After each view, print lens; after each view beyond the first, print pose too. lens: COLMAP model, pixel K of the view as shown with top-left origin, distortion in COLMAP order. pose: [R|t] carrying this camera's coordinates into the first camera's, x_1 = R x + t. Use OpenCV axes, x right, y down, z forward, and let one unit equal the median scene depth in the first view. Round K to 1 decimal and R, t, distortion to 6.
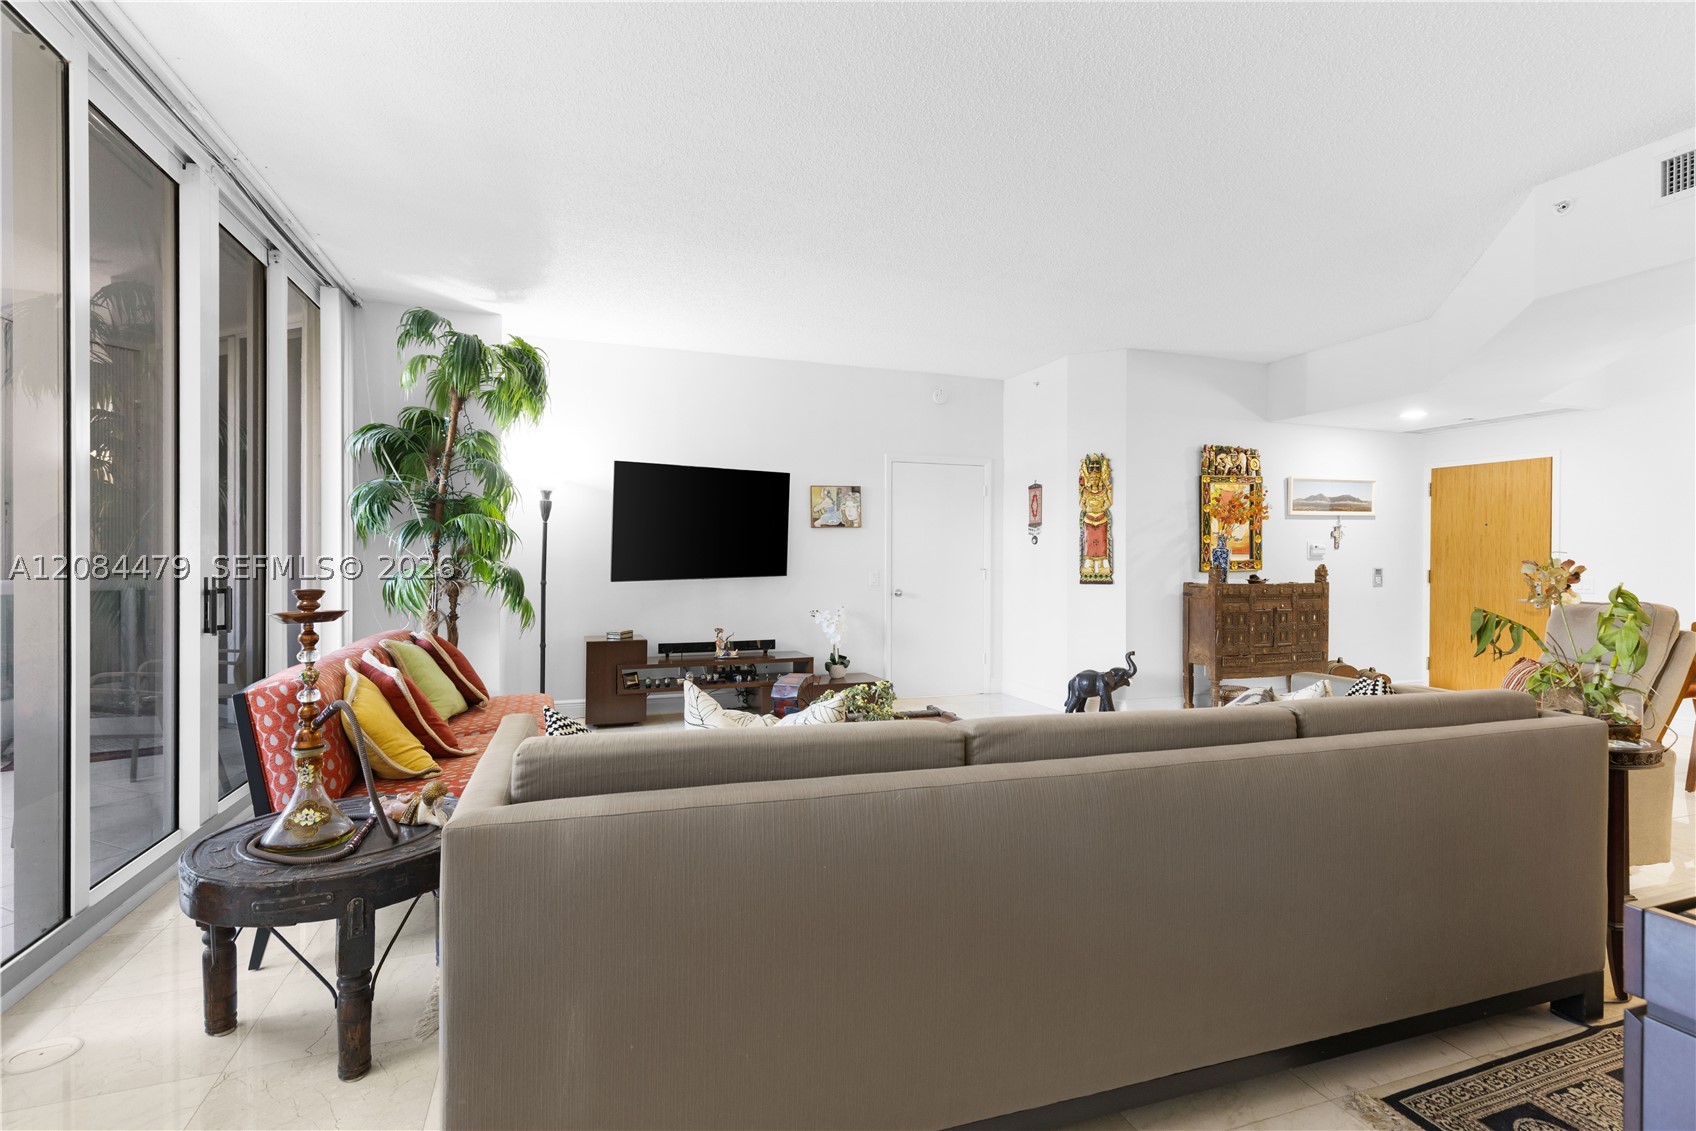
lens RADIAL K [[767.9, 0, 828.3], [0, 767.9, 552.9], [0, 0, 1]] dist [0.013118, -0.004341]
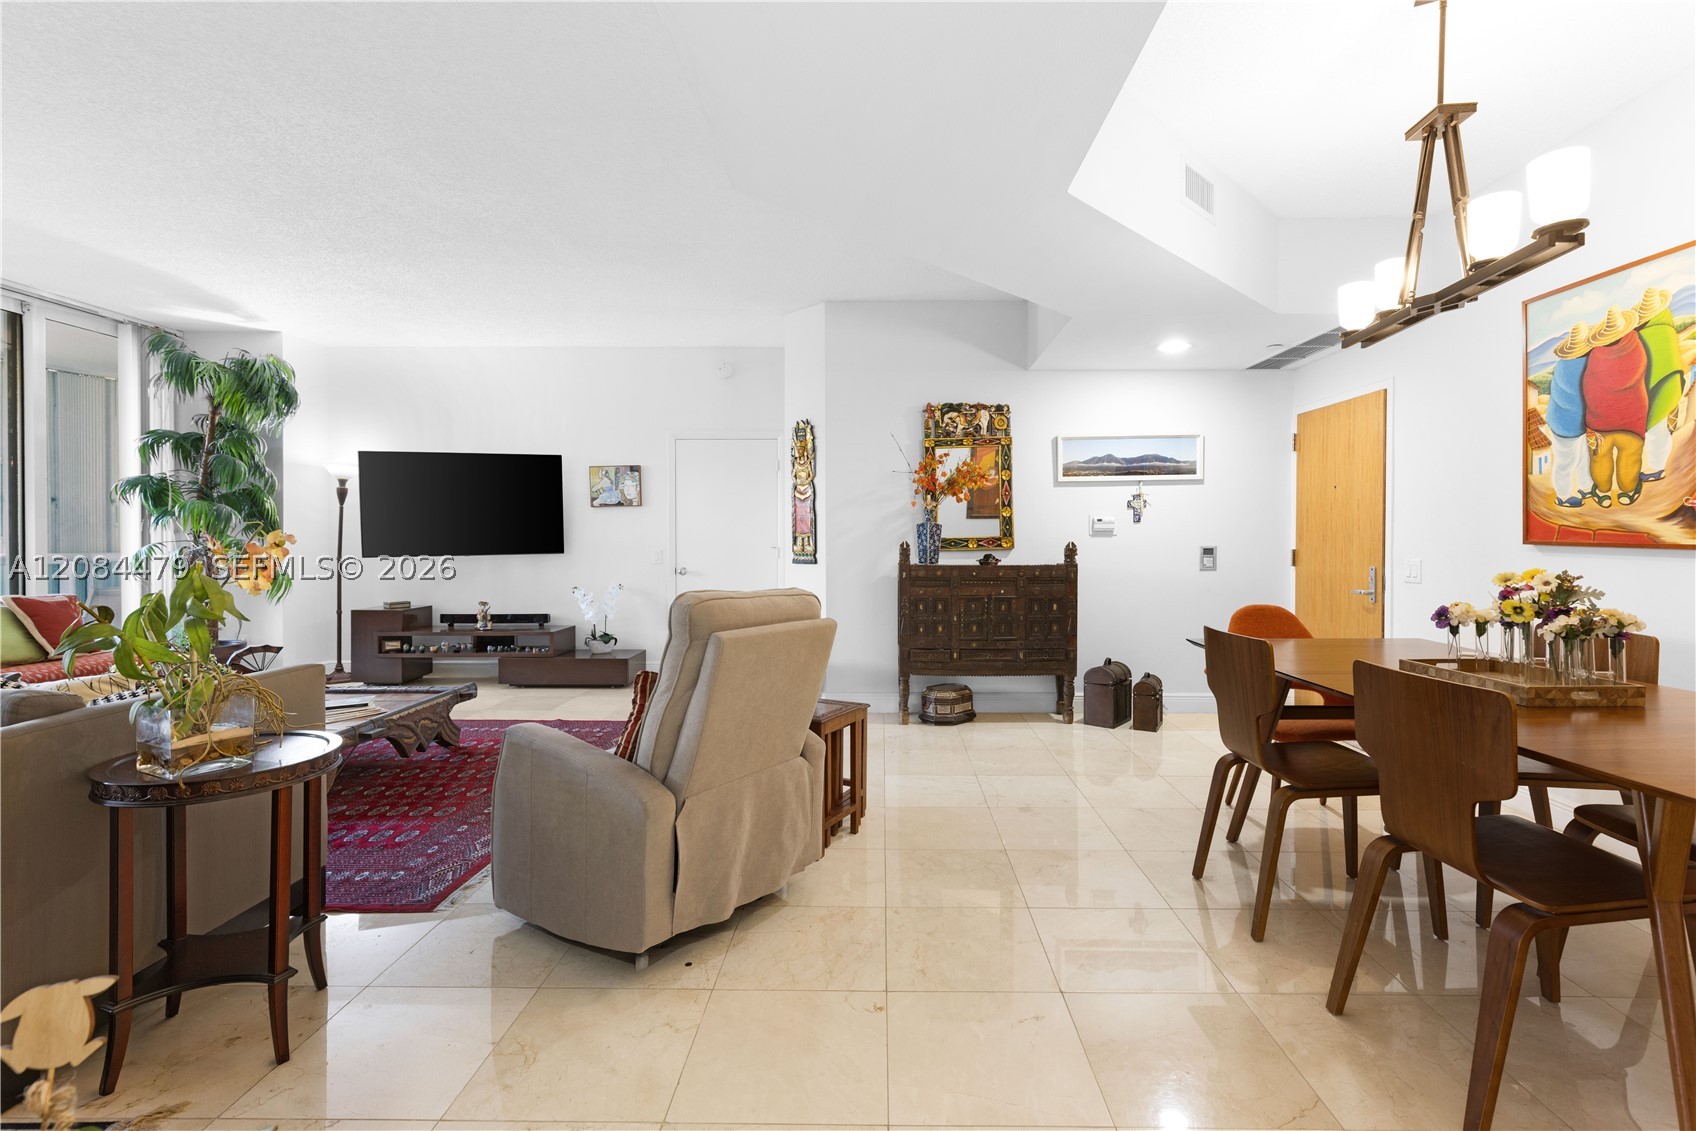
lens RADIAL K [[767.9, 0, 842.8], [0, 767.9, 548.4], [0, 0, 1]] dist [0.013118, -0.004341]
pose [[0.937678, 0.001792, -0.347500, 0.690826], [0.005414, 0.999790, 0.019764, 0.004371], [0.347462, -0.020413, 0.937472, 0.156430]]
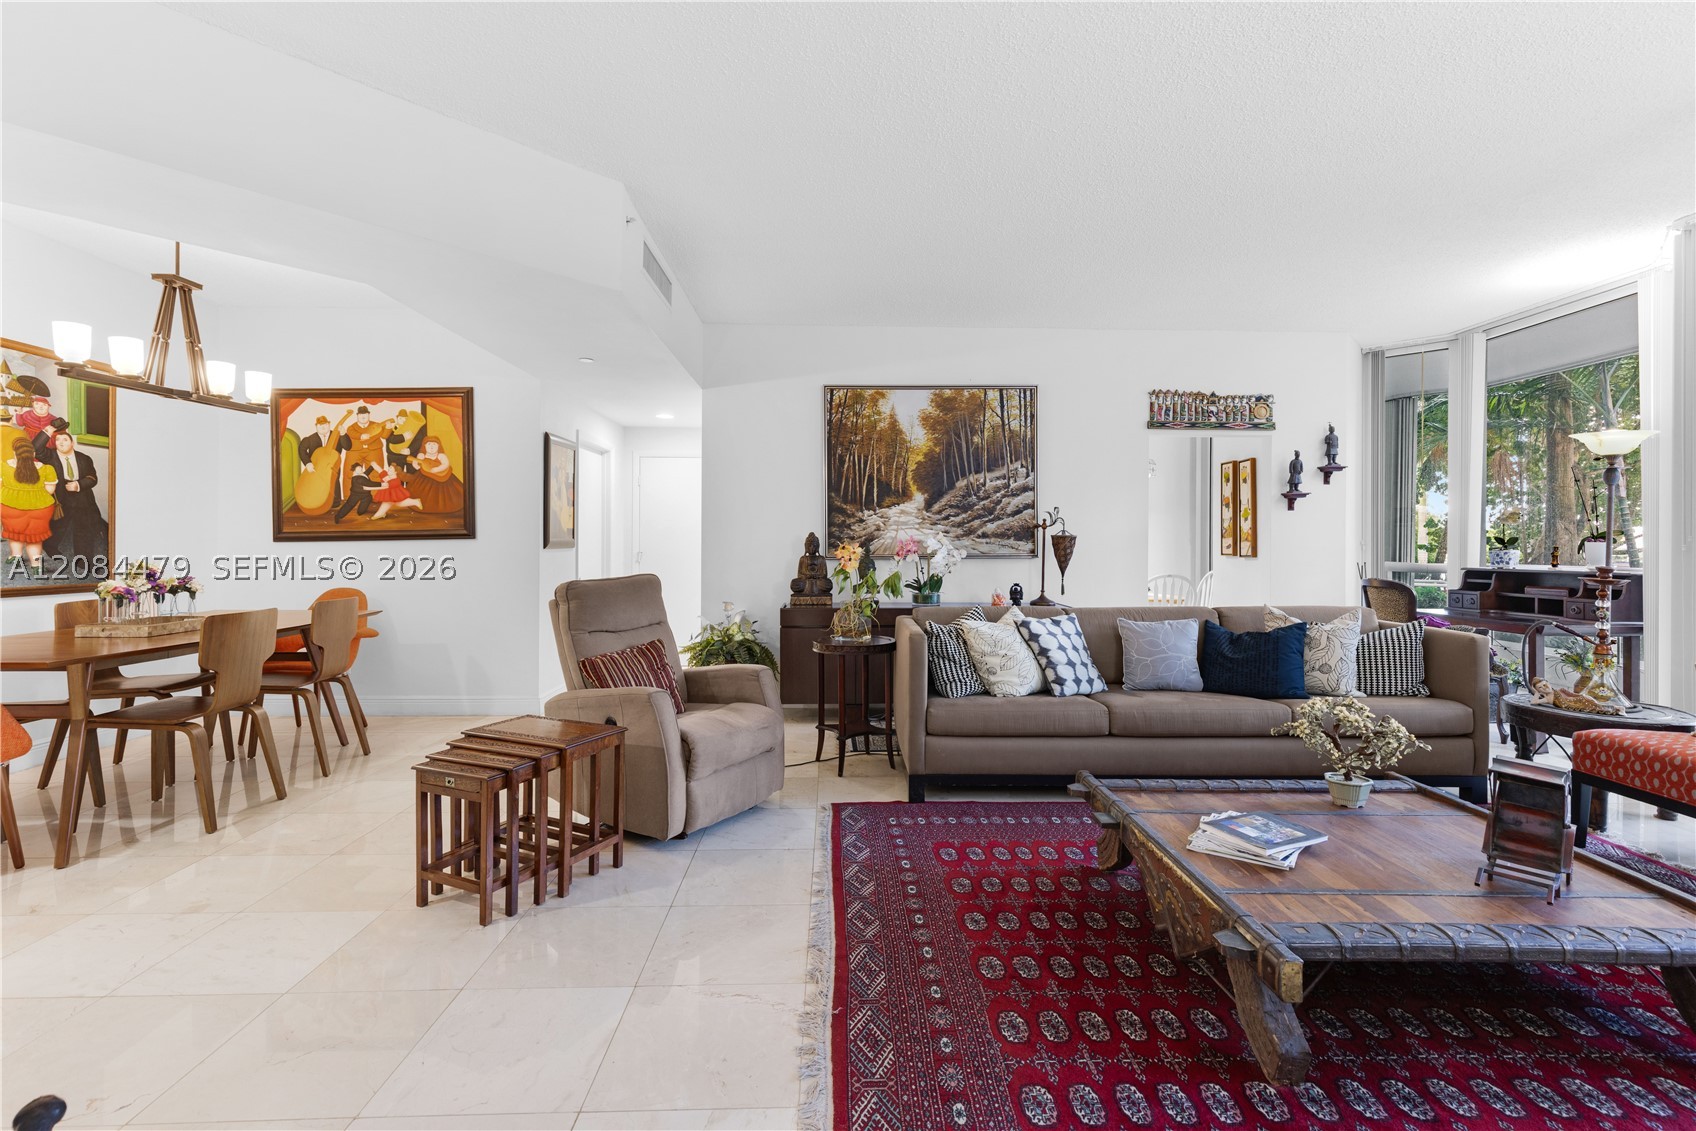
lens RADIAL K [[767.9, 0, 854.7], [0, 767.9, 545.3], [0, 0, 1]] dist [0.013118, -0.004341]
pose [[-0.962830, -0.009467, 0.269942, 0.174143], [-0.011105, 0.999928, -0.004540, 0.008070], [-0.269880, -0.007369, -0.962866, 1.022994]]
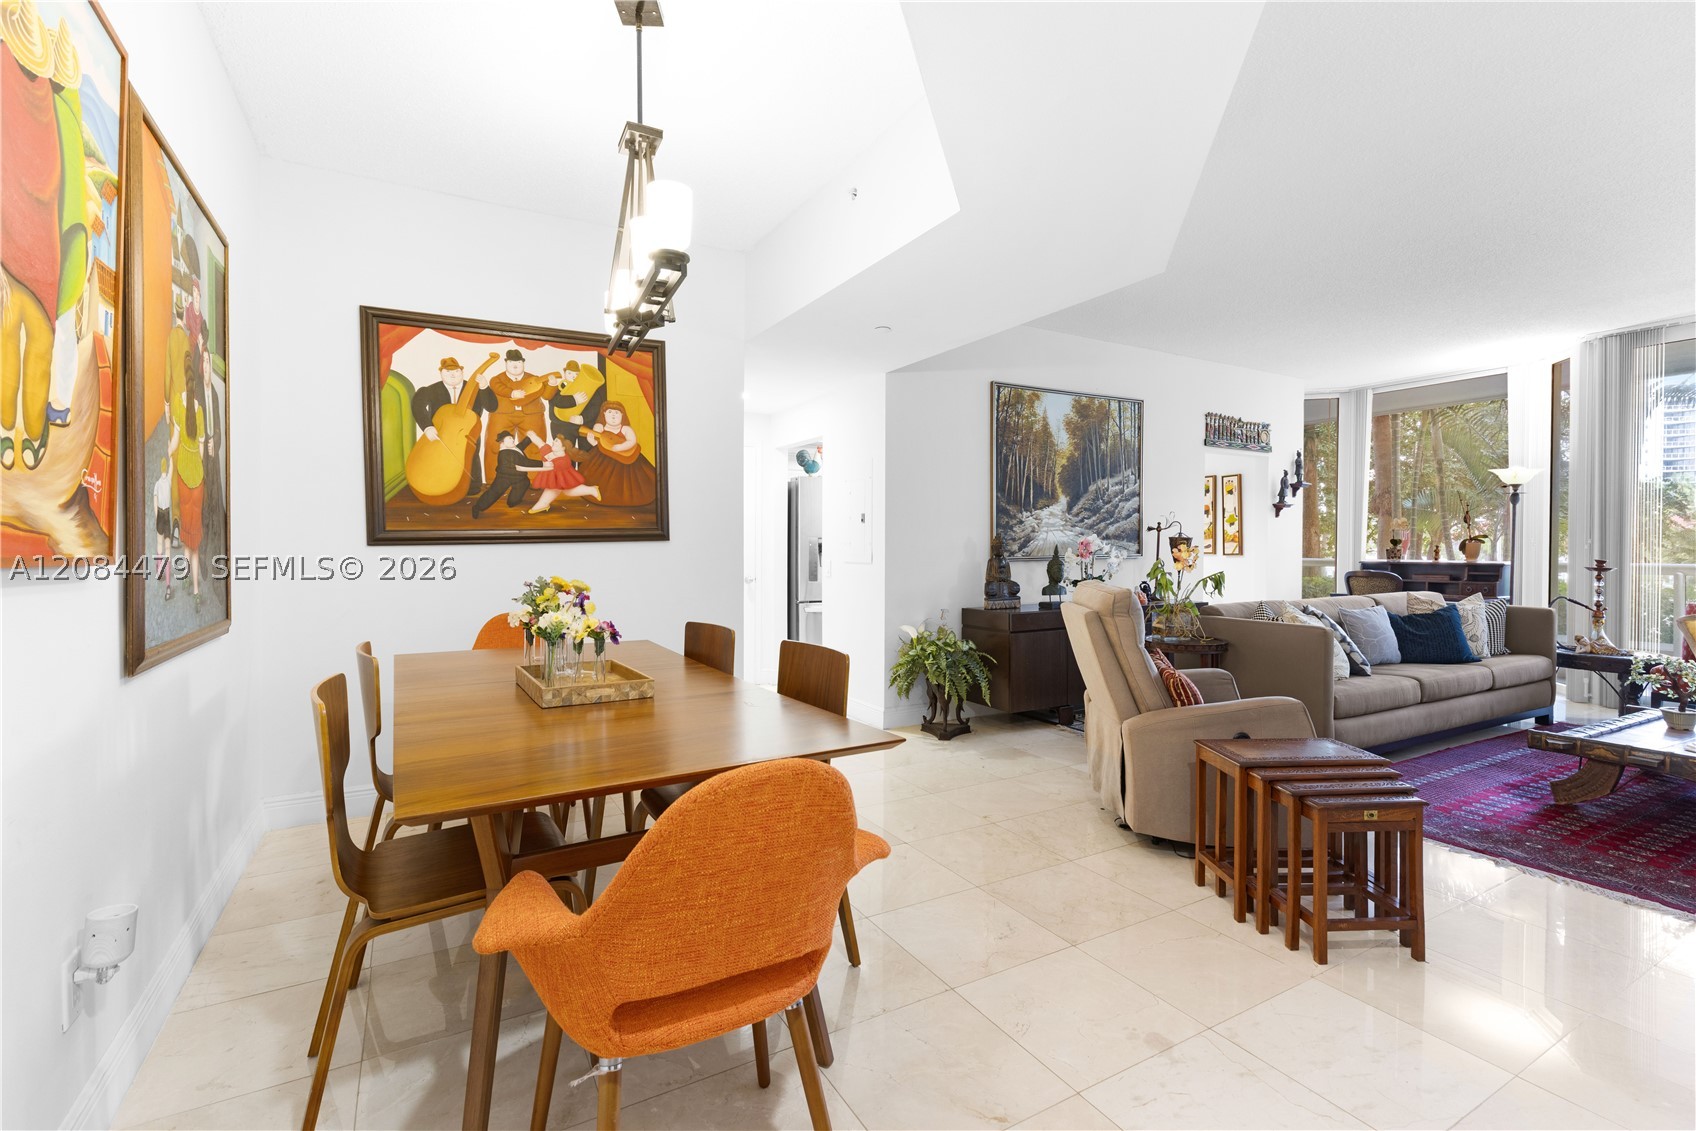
lens RADIAL K [[767.9, 0, 860.9], [0, 767.9, 566.9], [0, 0, 1]] dist [0.013118, -0.004341]
pose [[-0.975872, -0.000009, -0.218343, 0.804628], [-0.004513, 0.999787, 0.020133, 0.010067], [0.218296, 0.020633, -0.975664, 0.987315]]
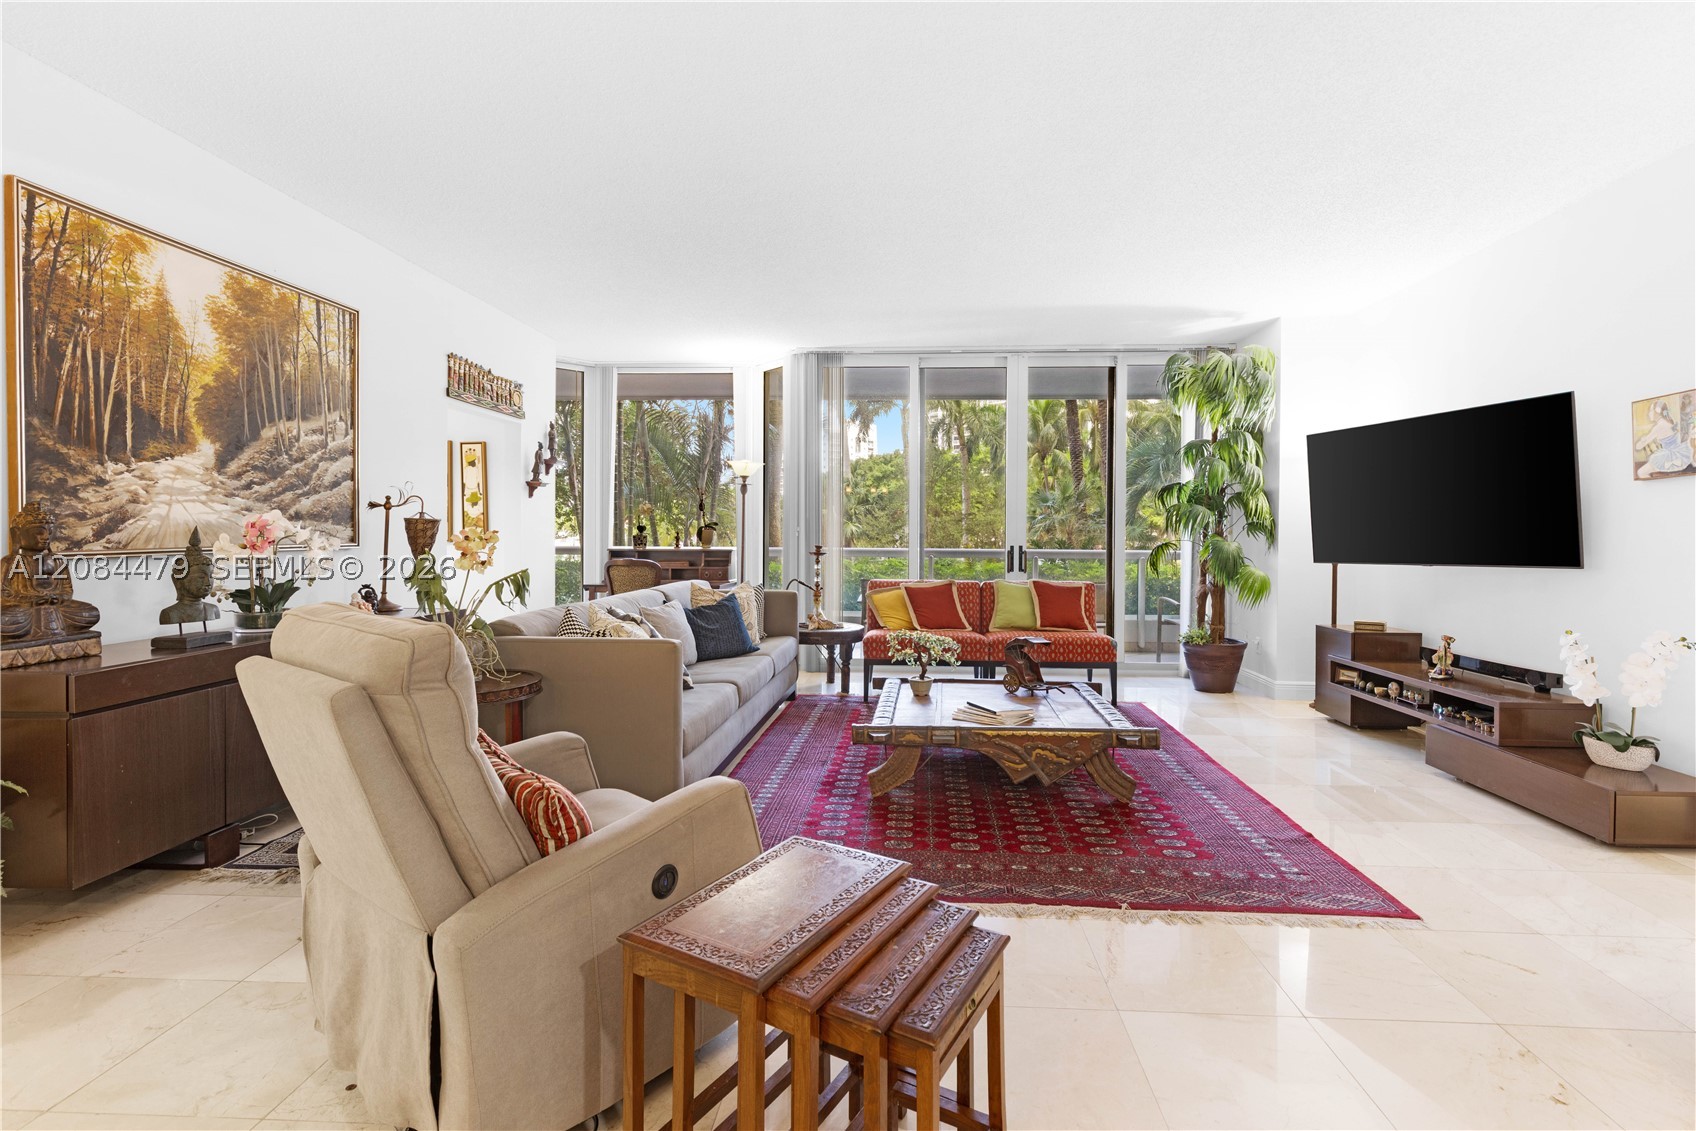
lens RADIAL K [[767.9, 0, 887.8], [0, 767.9, 537.3], [0, 0, 1]] dist [0.013118, -0.004341]
pose [[-0.341238, -0.003612, -0.939970, 0.693691], [-0.000611, 0.999993, -0.003621, 0.009009], [0.939977, -0.000661, -0.341238, 0.736110]]
